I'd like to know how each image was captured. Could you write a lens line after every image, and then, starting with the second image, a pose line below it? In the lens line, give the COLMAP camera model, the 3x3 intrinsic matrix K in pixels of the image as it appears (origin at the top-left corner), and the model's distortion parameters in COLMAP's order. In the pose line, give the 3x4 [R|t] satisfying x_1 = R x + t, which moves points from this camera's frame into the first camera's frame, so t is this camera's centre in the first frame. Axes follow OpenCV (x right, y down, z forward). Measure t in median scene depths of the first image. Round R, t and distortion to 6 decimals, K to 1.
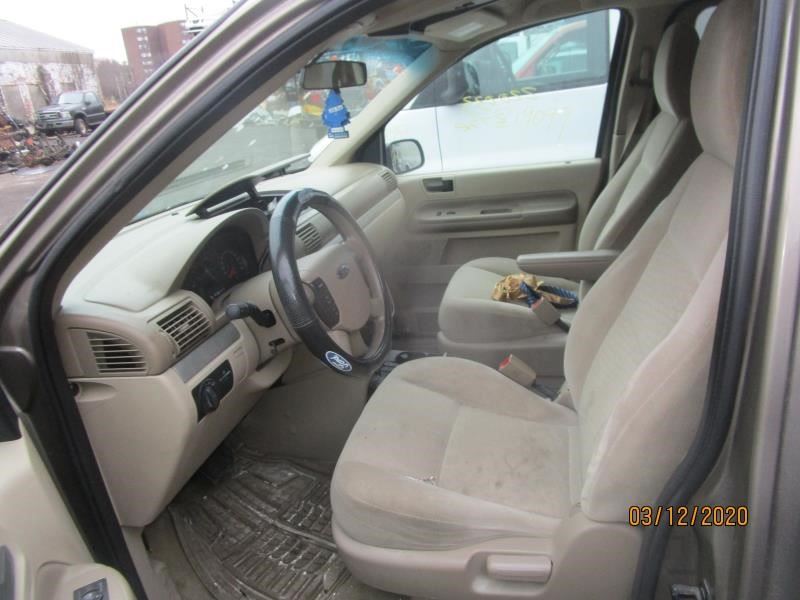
lens RADIAL K [[567.5, 0, 400.0], [0, 567.5, 300.0], [0, 0, 1]] dist [-0.026500, 0.007960]
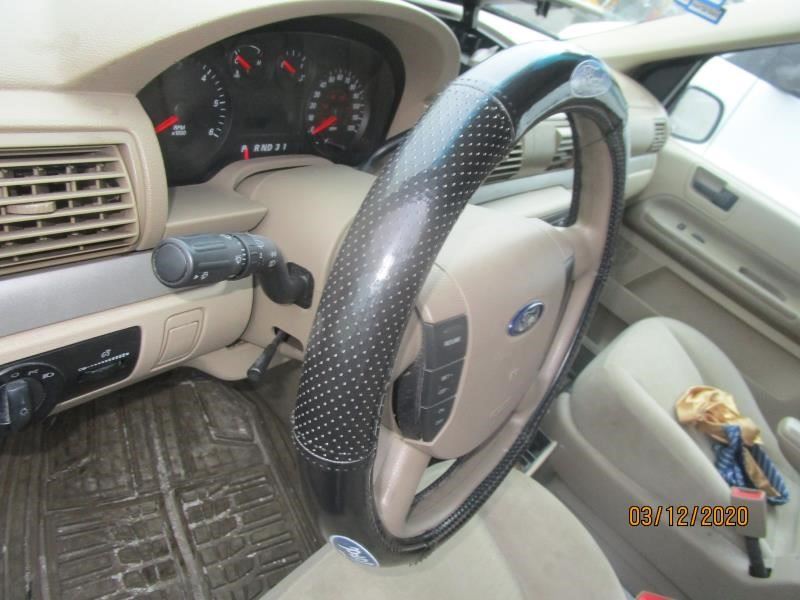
lens RADIAL K [[567.5, 0, 400.0], [0, 567.5, 300.0], [0, 0, 1]] dist [-0.026500, 0.007960]
pose [[0.773089, 0.629004, -0.081776, -0.107247], [-0.598948, 0.766351, 0.232308, -0.072401], [0.208792, -0.130616, 0.969198, 0.480878]]
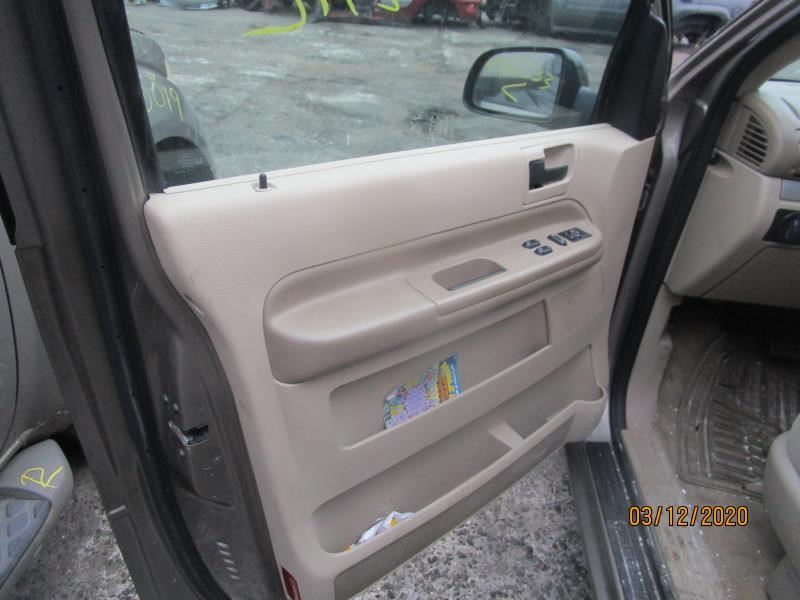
lens RADIAL K [[567.5, 0, 400.0], [0, 567.5, 300.0], [0, 0, 1]] dist [-0.026500, 0.007960]
pose [[0.145000, 0.612438, -0.777106, 0.278227], [-0.441952, 0.742791, 0.502931, 0.049029], [0.885242, 0.270519, 0.378373, 0.029466]]
